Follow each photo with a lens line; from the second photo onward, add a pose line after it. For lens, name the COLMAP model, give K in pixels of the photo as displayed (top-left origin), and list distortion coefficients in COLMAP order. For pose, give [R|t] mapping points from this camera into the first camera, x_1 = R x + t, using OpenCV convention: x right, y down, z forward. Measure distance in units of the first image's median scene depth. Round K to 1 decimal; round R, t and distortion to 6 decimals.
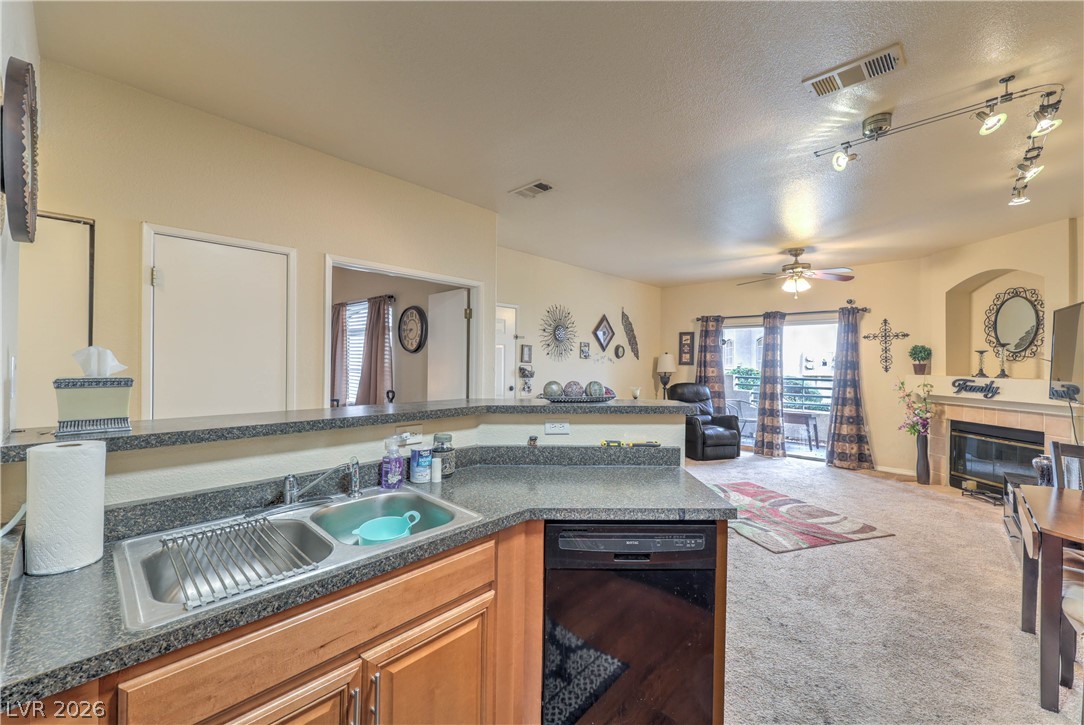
lens RADIAL K [[434.0, 0, 551.3], [0, 434.0, 359.0], [0, 0, 1]] dist [0.003310, 0.000406]
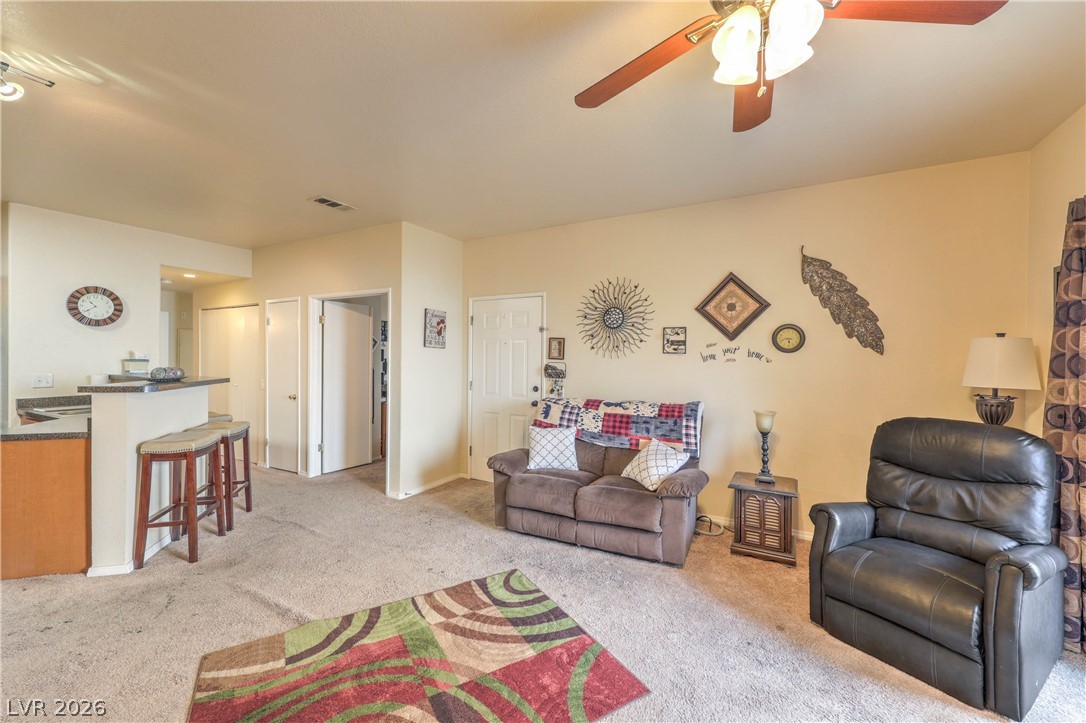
lens RADIAL K [[434.8, 0, 540.0], [0, 434.8, 358.3], [0, 0, 1]] dist [0.003310, 0.000406]
pose [[0.232876, -0.006749, -0.972483, 0.705850], [-0.001311, 0.999973, -0.007253, 0.012042], [0.972506, 0.002964, 0.232861, 0.750924]]
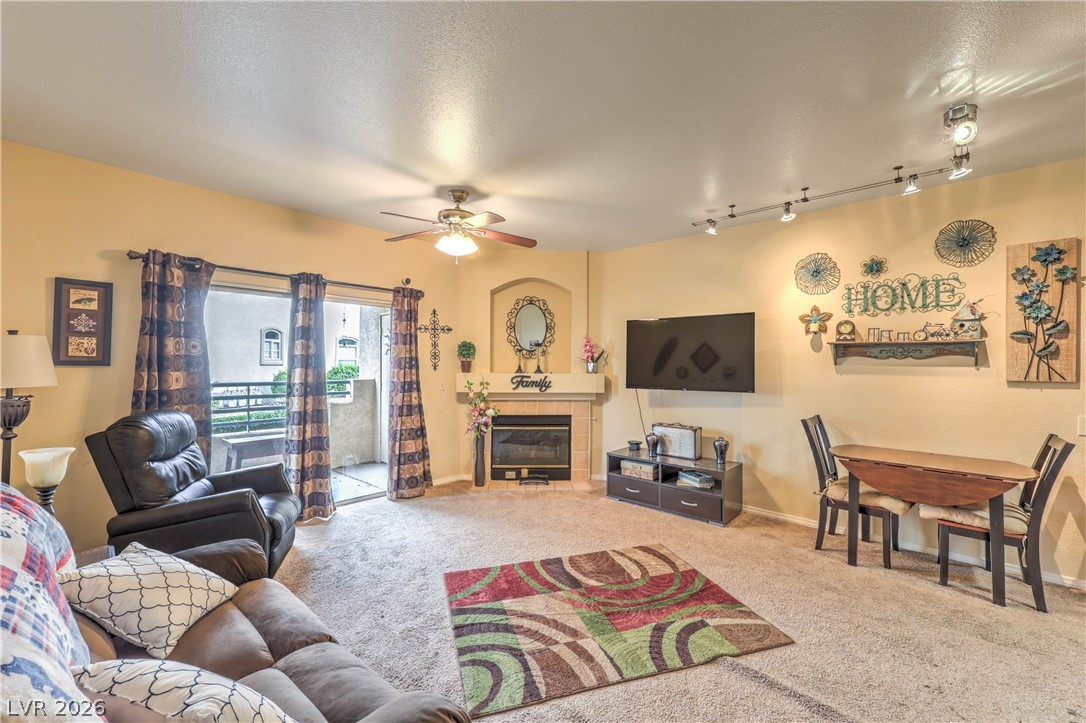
lens RADIAL K [[434.8, 0, 538.0], [0, 434.8, 360.5], [0, 0, 1]] dist [0.003310, 0.000406]
pose [[0.009063, -0.004683, 0.999948, -0.096485], [-0.012116, 0.999915, 0.004792, 0.003484], [-0.999886, -0.012159, 0.009005, 0.794475]]
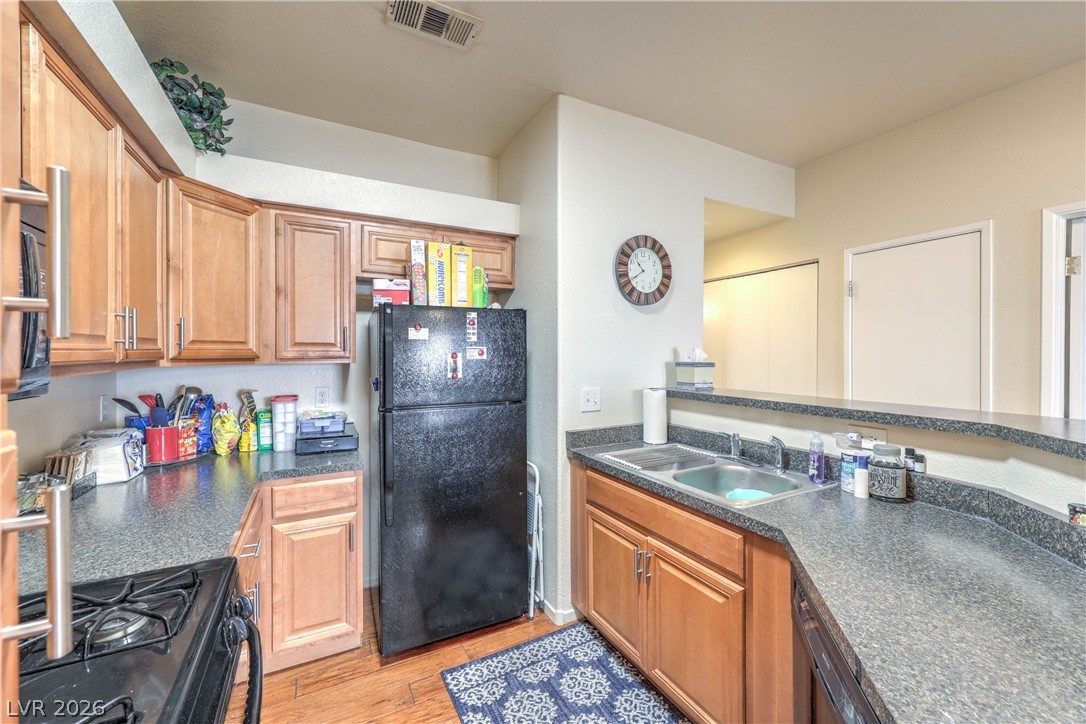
lens RADIAL K [[434.8, 0, 544.6], [0, 434.8, 355.5], [0, 0, 1]] dist [0.003310, 0.000406]
pose [[-0.327346, -0.006127, -0.944885, 0.230204], [0.000962, 0.999976, -0.006818, 0.005181], [0.944904, -0.003140, -0.327333, 0.223043]]
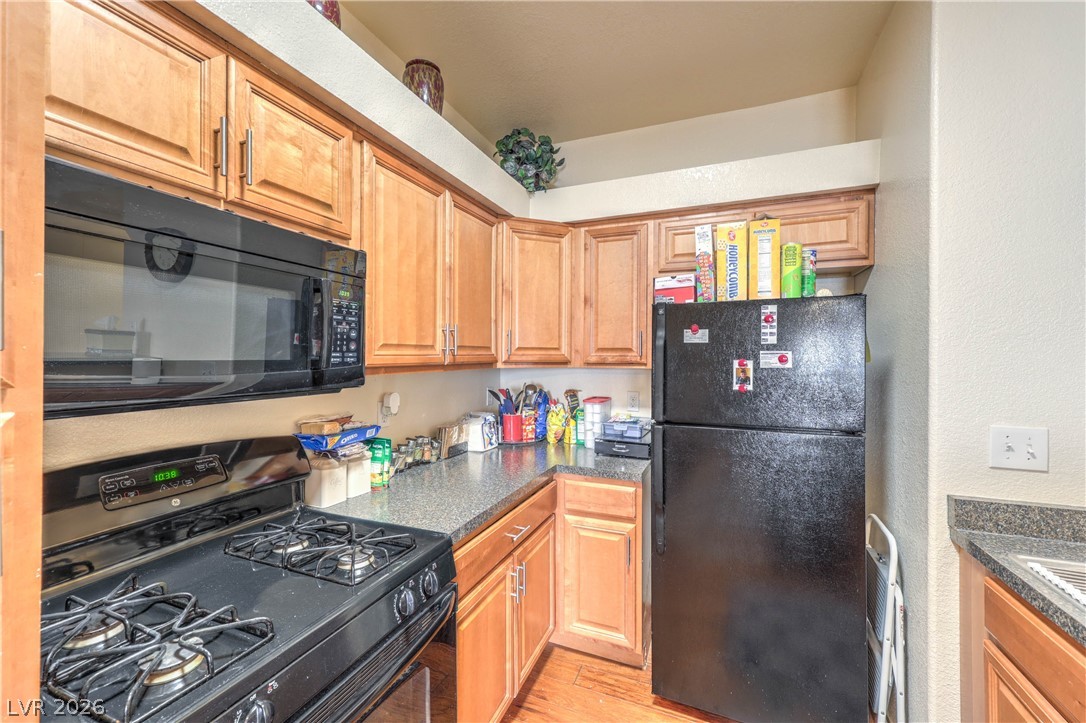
lens RADIAL K [[434.8, 0, 545.6], [0, 434.8, 357.3], [0, 0, 1]] dist [0.003310, 0.000406]
pose [[-0.936269, -0.014909, -0.350967, 0.130803], [-0.014019, 0.999889, -0.005076, 0.002405], [0.351004, 0.000167, -0.936374, 0.253647]]
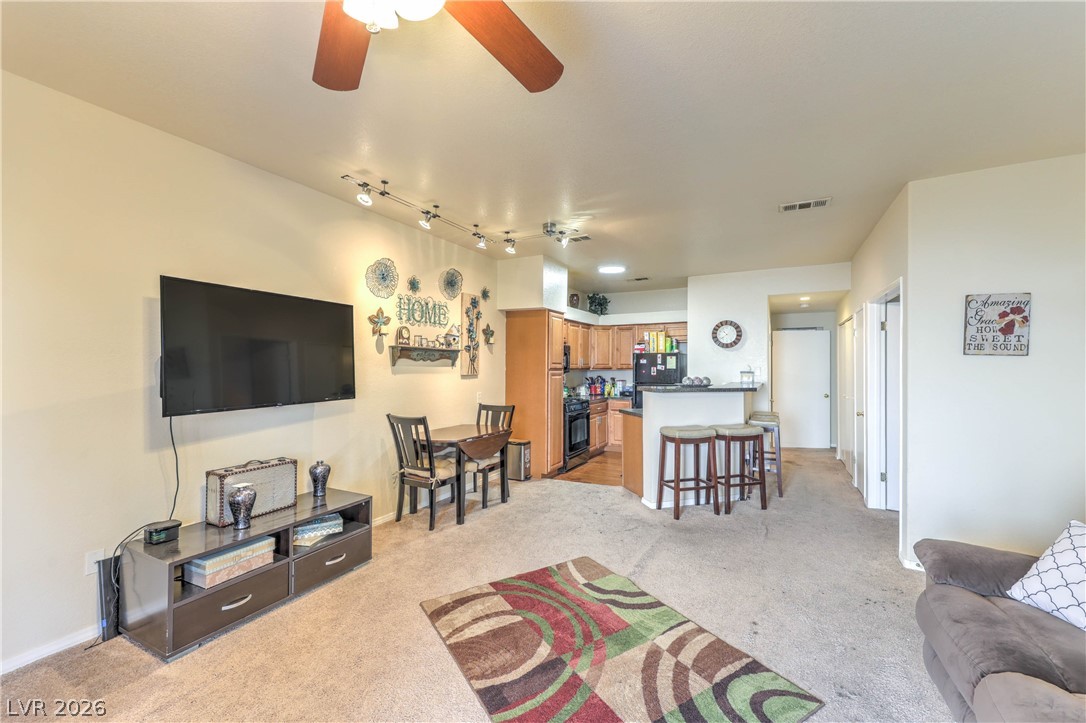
lens RADIAL K [[434.8, 0, 551.4], [0, 434.8, 364.9], [0, 0, 1]] dist [0.003310, 0.000406]
pose [[-0.965152, -0.015476, -0.261231, 0.487632], [-0.013398, 0.999863, -0.009732, 0.009547], [0.261346, -0.005892, -0.965227, 1.103788]]
